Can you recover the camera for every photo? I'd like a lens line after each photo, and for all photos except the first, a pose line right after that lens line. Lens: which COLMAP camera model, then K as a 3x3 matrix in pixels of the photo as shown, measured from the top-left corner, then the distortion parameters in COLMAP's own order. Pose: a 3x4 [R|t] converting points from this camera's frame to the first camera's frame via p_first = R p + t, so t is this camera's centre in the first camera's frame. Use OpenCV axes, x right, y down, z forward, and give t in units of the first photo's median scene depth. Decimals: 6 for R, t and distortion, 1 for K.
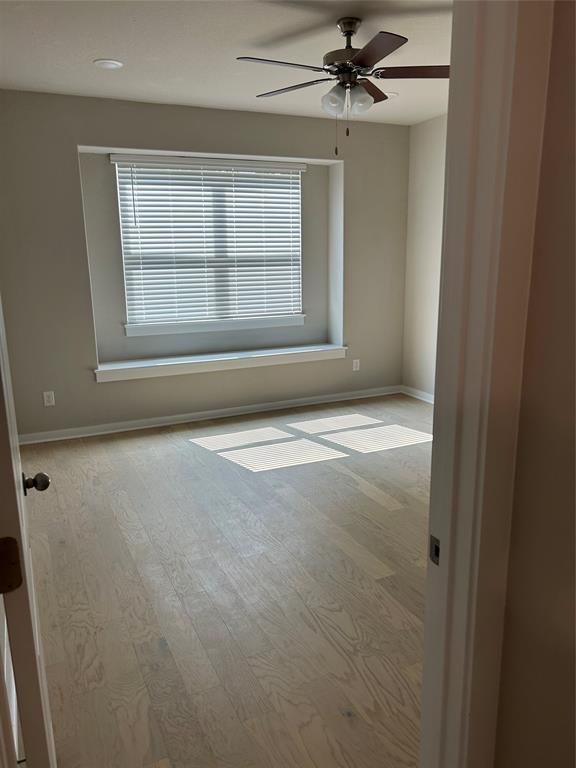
lens RADIAL K [[583.7, 0, 289.3], [0, 583.7, 381.2], [0, 0, 1]] dist [0.050750, -0.057244]
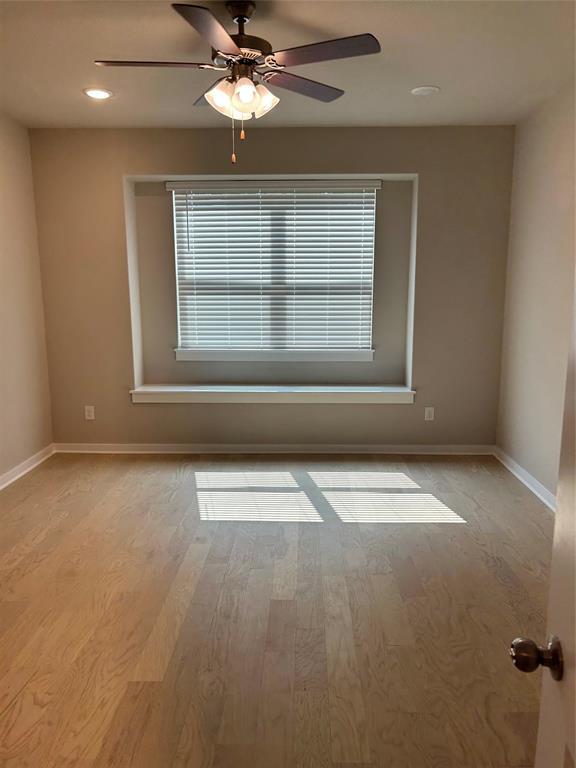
lens RADIAL K [[583.7, 0, 287.2], [0, 583.7, 388.9], [0, 0, 1]] dist [0.050750, -0.057244]
pose [[0.897199, 0.096122, -0.431040, 0.323592], [-0.108222, 0.994120, -0.003573, -0.043157], [0.428162, 0.049853, 0.902326, 0.169582]]
